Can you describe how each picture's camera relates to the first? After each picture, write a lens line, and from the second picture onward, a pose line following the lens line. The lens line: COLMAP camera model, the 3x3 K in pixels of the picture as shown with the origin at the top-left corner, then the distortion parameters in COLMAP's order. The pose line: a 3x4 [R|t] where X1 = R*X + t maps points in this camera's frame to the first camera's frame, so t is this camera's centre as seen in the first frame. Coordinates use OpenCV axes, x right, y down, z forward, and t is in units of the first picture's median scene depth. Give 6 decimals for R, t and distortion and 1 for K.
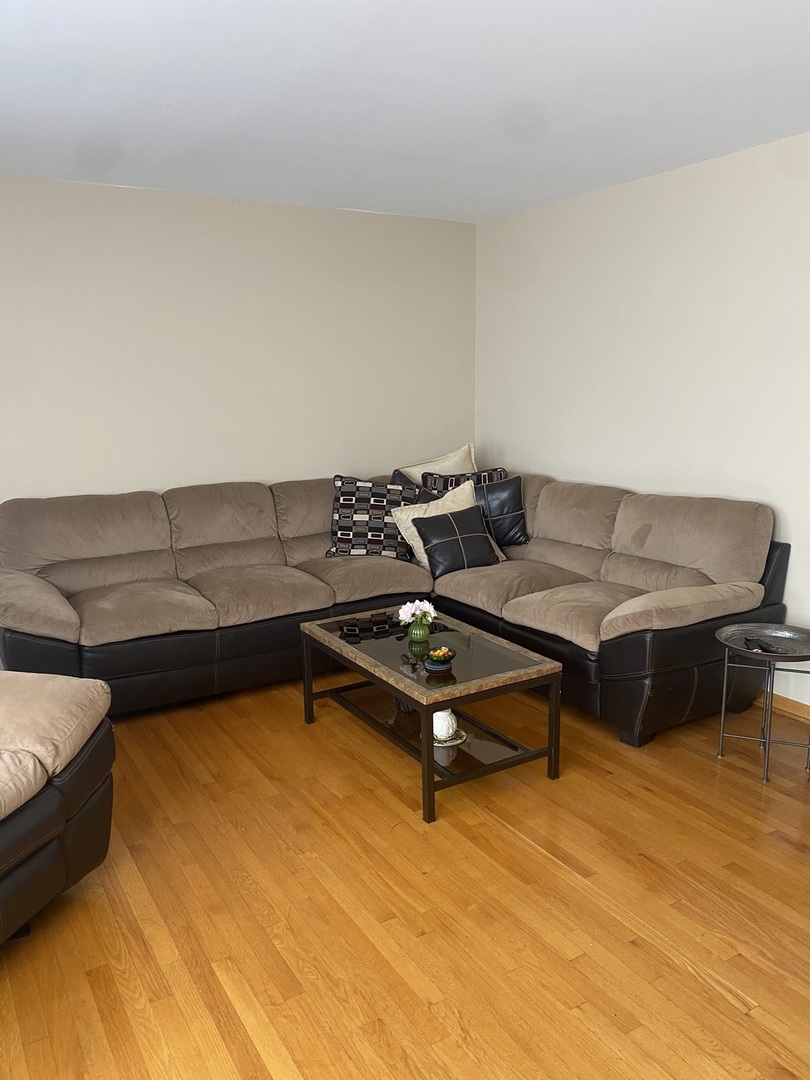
lens RADIAL K [[819.0, 0, 405.0], [0, 819.0, 540.0], [0, 0, 1]] dist [0.005630, 0.001959]
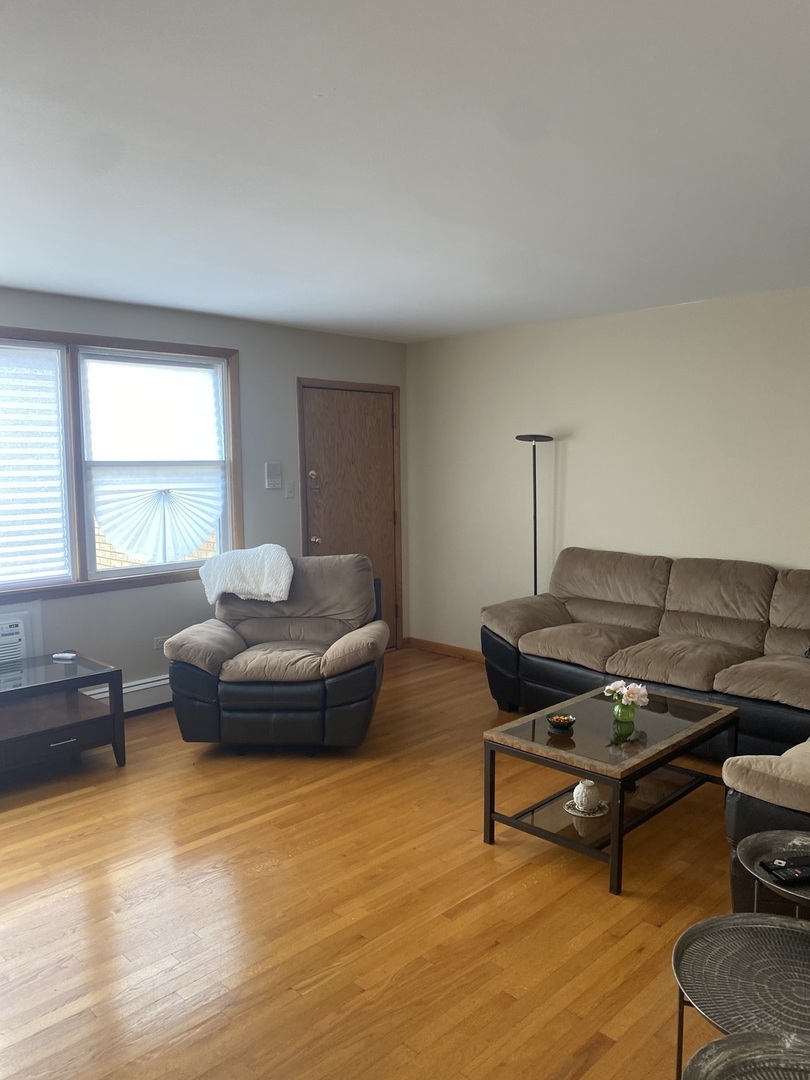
lens RADIAL K [[802.4, 0, 405.0], [0, 802.4, 540.0], [0, 0, 1]] dist [0.128129, -0.236024]
pose [[0.263552, 0.111402, -0.958191, 1.242806], [-0.175921, 0.982202, 0.065806, -0.166748], [0.948468, 0.151222, 0.278459, 0.558794]]
